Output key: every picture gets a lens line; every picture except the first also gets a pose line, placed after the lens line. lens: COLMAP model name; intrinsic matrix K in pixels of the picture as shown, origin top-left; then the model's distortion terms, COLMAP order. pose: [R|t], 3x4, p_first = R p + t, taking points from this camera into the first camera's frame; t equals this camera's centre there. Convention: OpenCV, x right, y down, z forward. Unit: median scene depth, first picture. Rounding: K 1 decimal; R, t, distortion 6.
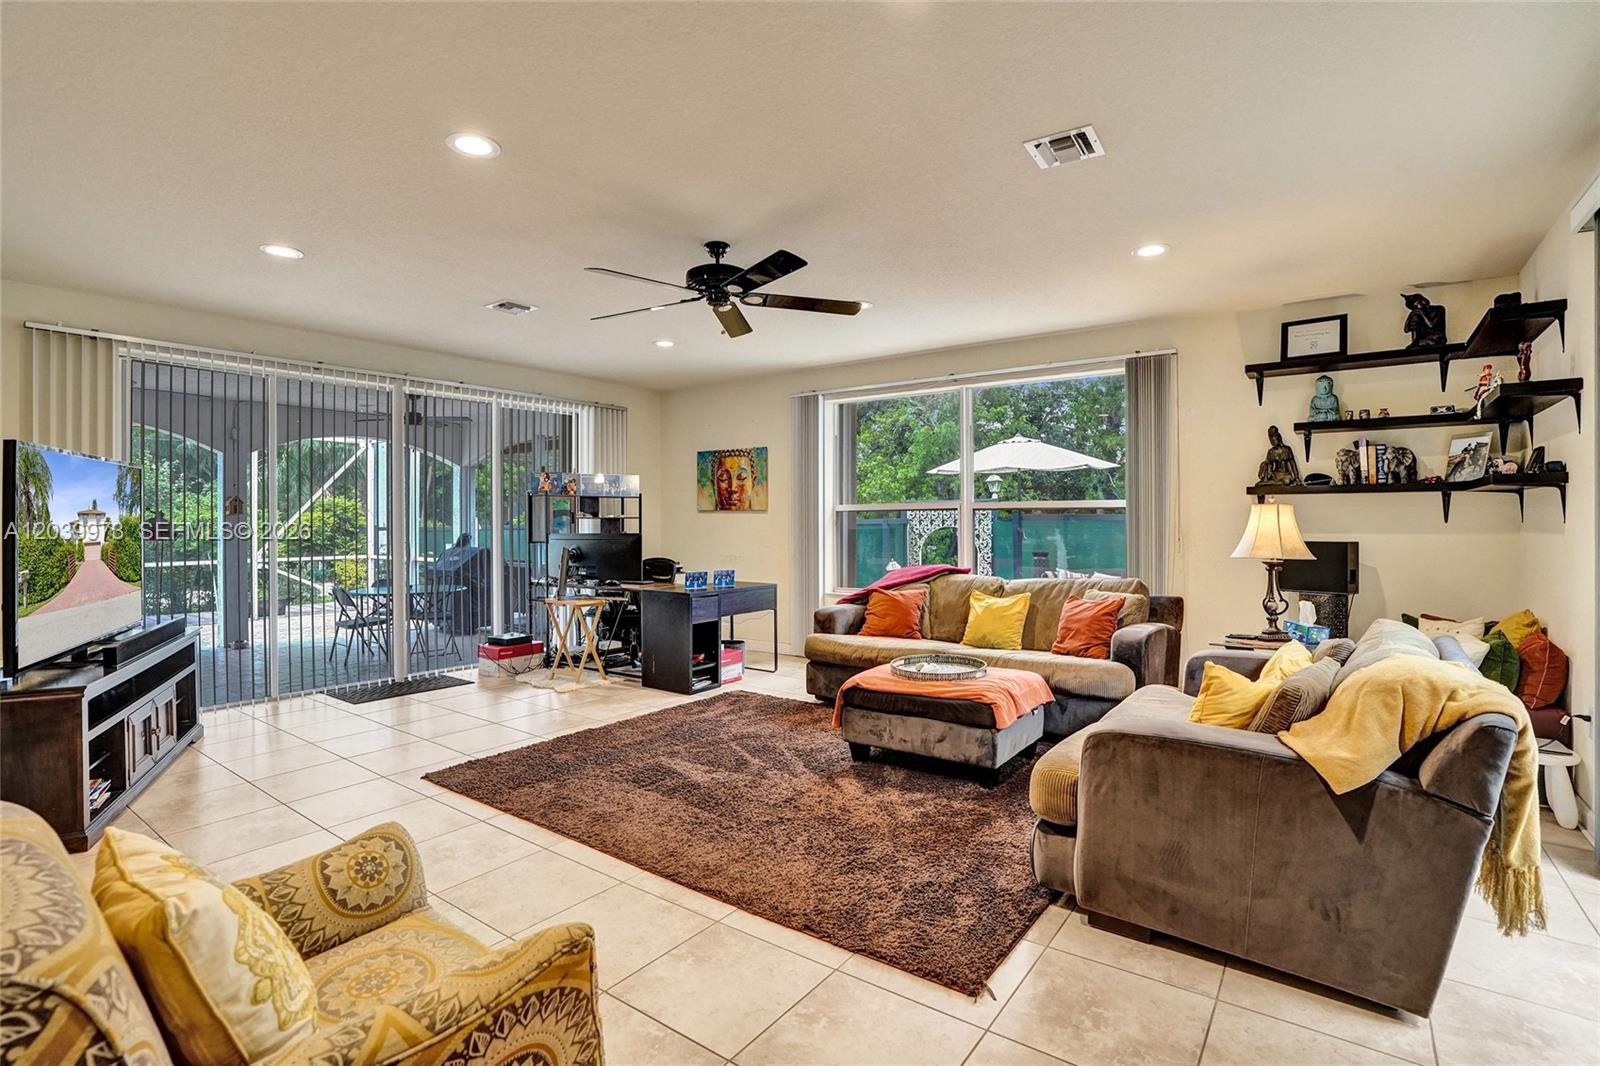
lens RADIAL K [[754.9, 0, 764.9], [0, 754.9, 510.8], [0, 0, 1]] dist [-0.063996, 0.023790]
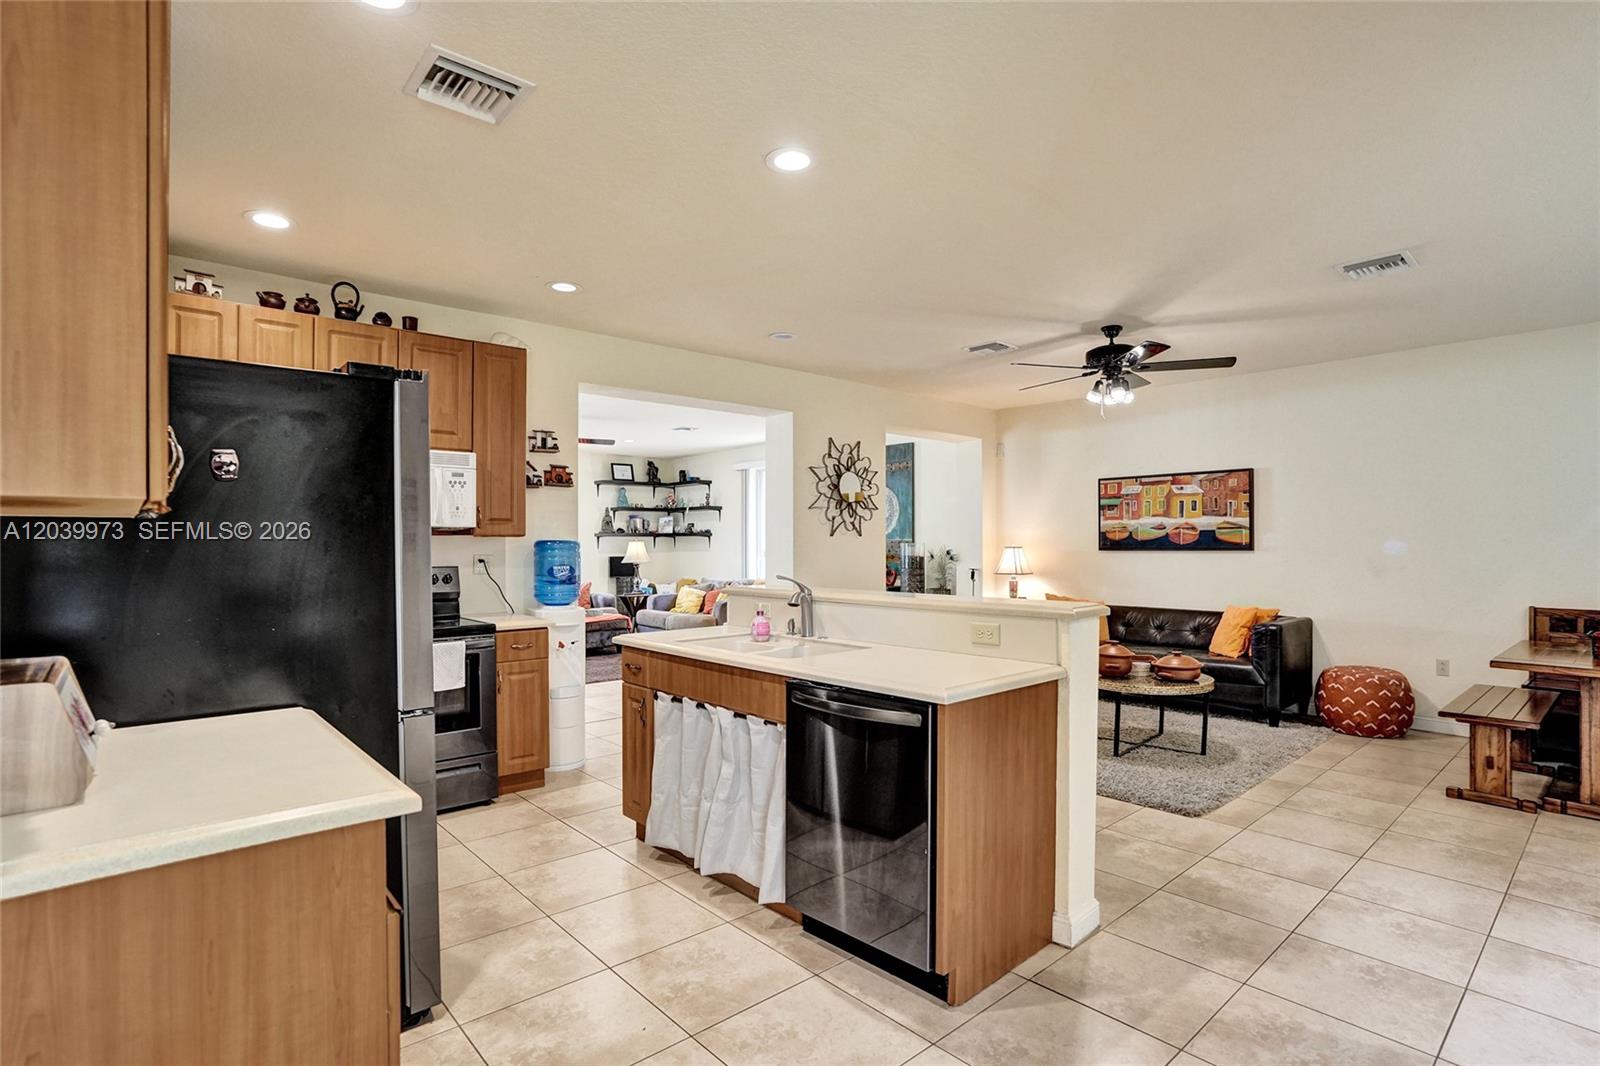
lens RADIAL K [[754.9, 0, 811.6], [0, 754.9, 543.2], [0, 0, 1]] dist [-0.063996, 0.023790]
pose [[0.183445, 0.004517, 0.983020, -1.570712], [-0.007780, 0.999965, -0.003143, 0.000620], [-0.982999, -0.007072, 0.183474, -0.064445]]
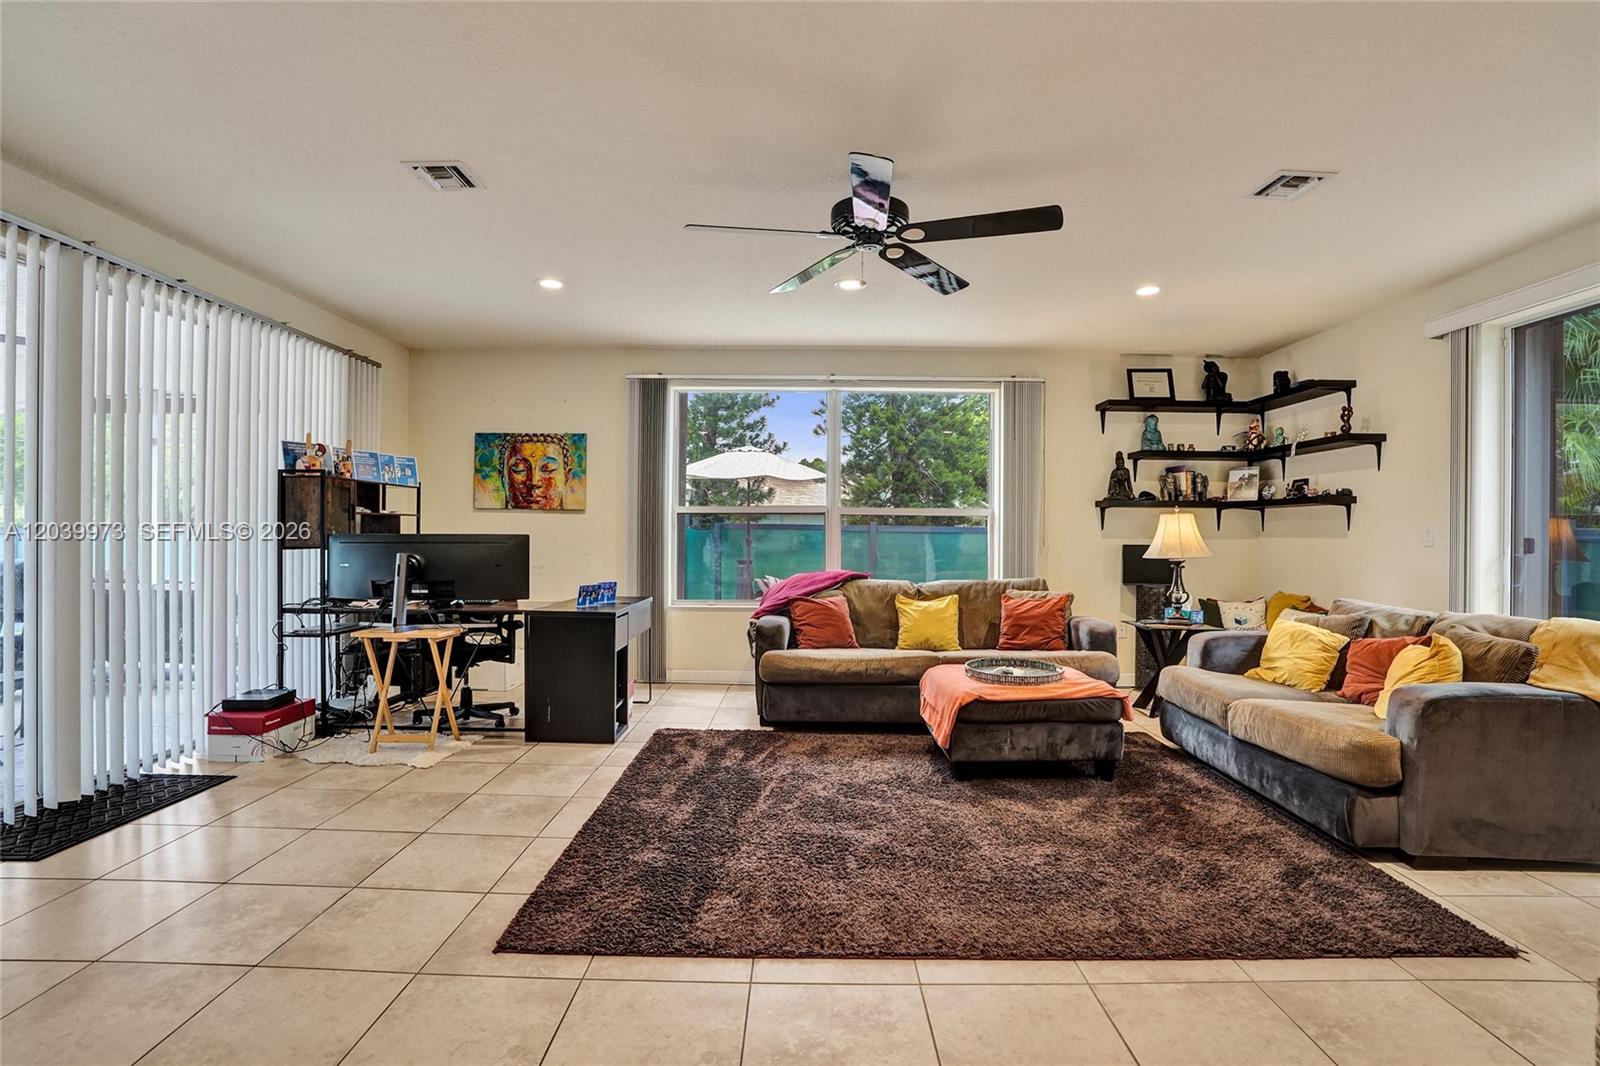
lens RADIAL K [[754.9, 0, 797.5], [0, 754.9, 529.8], [0, 0, 1]] dist [-0.063996, 0.023790]
pose [[0.801819, 0.013738, 0.597409, -0.505442], [-0.019147, 0.999813, 0.002707, 0.023771], [-0.597260, -0.013609, 0.801932, 0.334394]]
